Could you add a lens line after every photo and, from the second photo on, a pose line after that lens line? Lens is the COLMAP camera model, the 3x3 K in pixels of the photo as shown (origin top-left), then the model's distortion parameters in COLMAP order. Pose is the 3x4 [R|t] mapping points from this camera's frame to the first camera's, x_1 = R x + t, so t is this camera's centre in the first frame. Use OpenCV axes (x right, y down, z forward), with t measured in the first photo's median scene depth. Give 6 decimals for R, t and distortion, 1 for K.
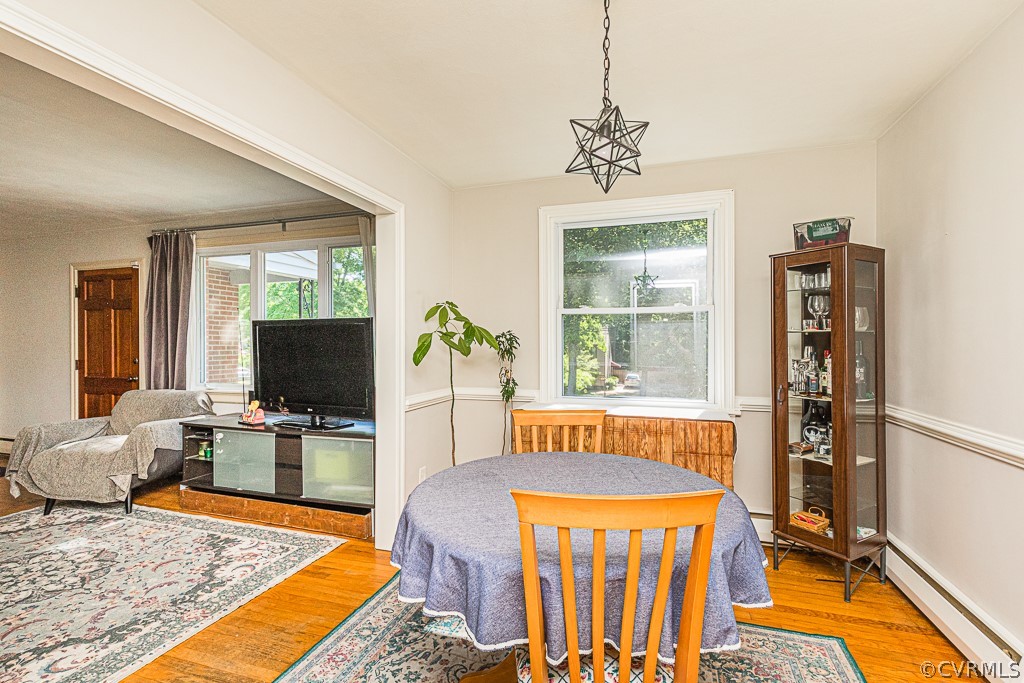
lens RADIAL K [[451.9, 0, 512.0], [0, 451.9, 341.5], [0, 0, 1]] dist [-0.000267, -0.000223]
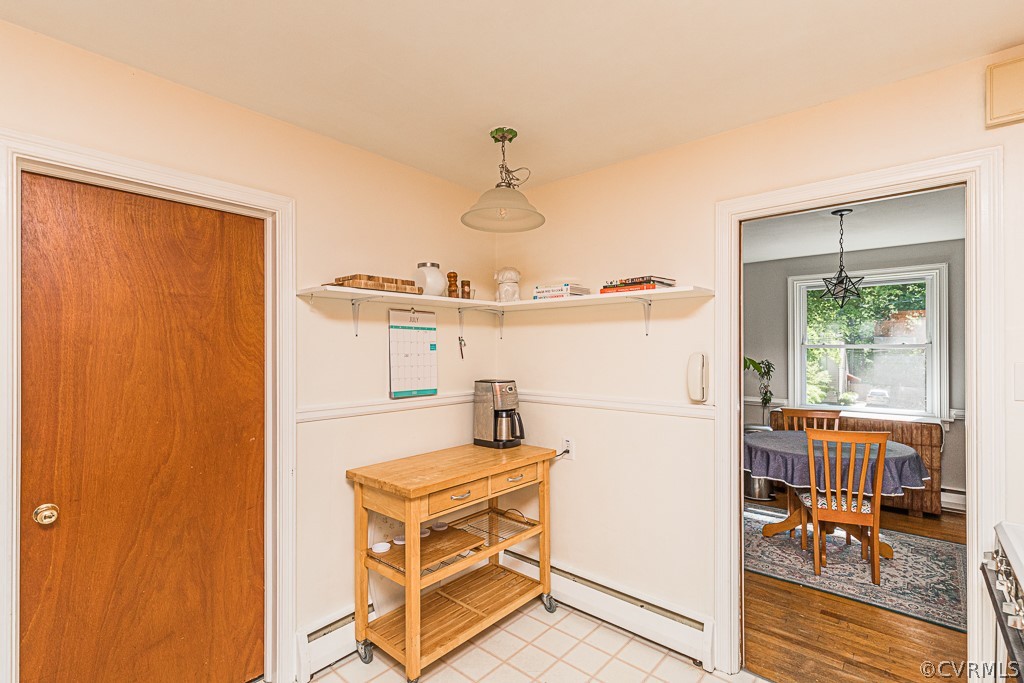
lens RADIAL K [[471.4, 0, 515.9], [0, 471.4, 348.4], [0, 0, 1]] dist [-0.000333, 0.000103]
pose [[0.921988, 0.000463, -0.387218, -0.177209], [-0.000311, 1.000000, 0.000455, -0.065160], [0.387218, -0.000299, 0.921988, -0.841384]]
